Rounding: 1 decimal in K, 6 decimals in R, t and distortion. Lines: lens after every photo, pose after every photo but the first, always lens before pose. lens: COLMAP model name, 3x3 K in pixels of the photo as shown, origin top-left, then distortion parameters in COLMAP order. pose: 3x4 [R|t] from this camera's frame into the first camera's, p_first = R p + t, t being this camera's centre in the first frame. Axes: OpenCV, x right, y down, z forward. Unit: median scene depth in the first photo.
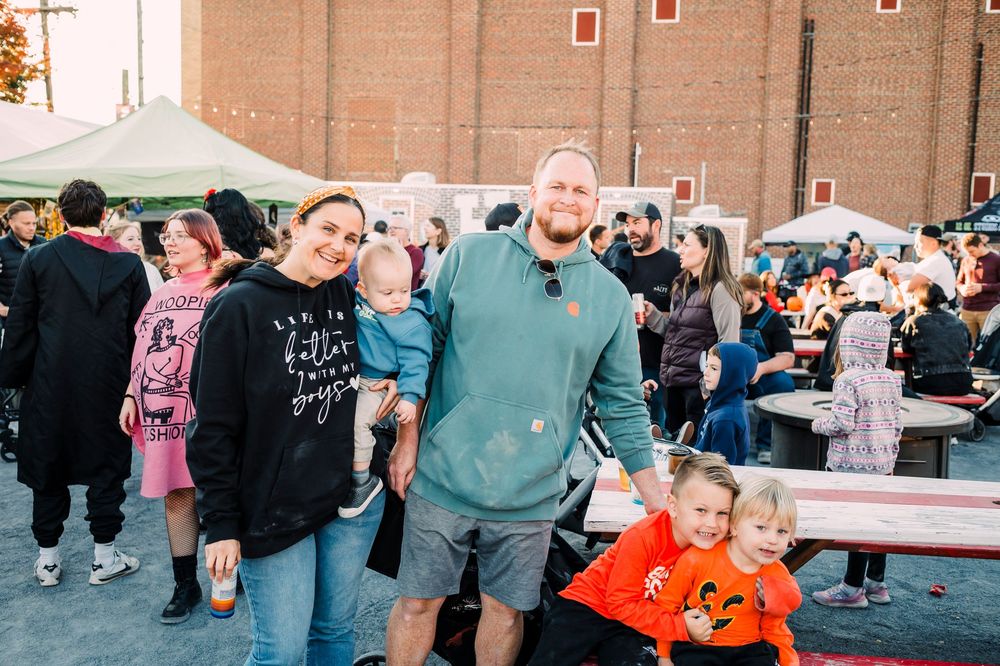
lens RADIAL K [[1041.0, 0, 503.8], [0, 1041.0, 335.3], [0, 0, 1]] dist [0.056915, 0.000000]
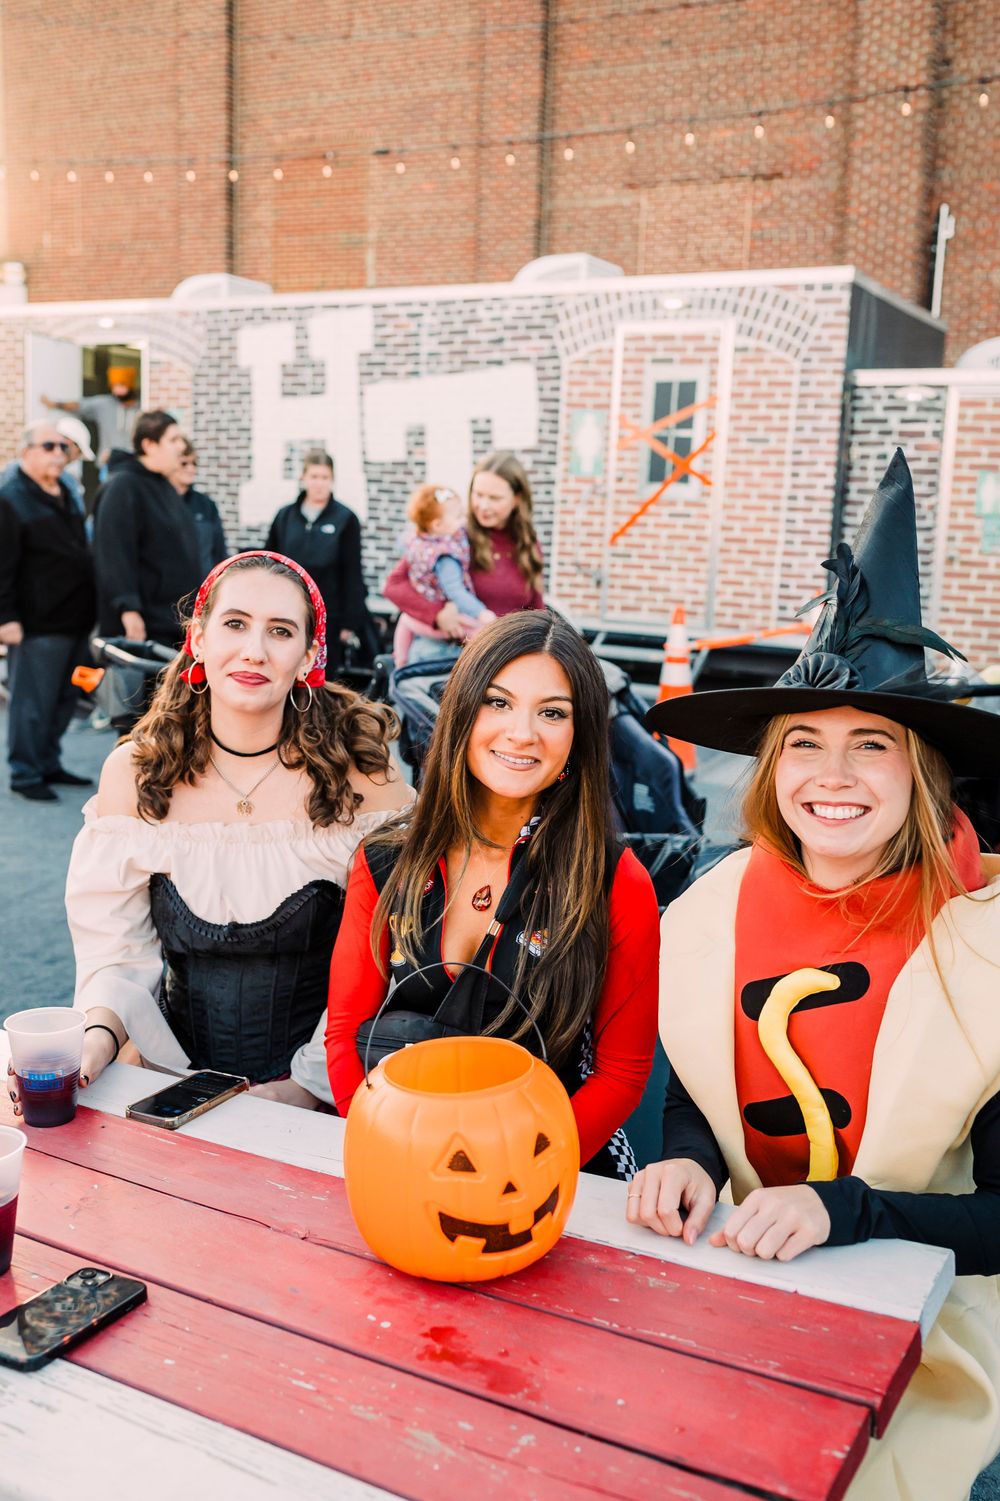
lens RADIAL K [[1562.5, 0, 497.7], [0, 1562.5, 750.4], [0, 0, 1]] dist [0.056915, 0.000000]
pose [[0.959183, 0.043427, -0.279430, 0.140149], [-0.023878, 0.997047, 0.072989, -0.027787], [0.281775, -0.063338, 0.957388, 0.399752]]
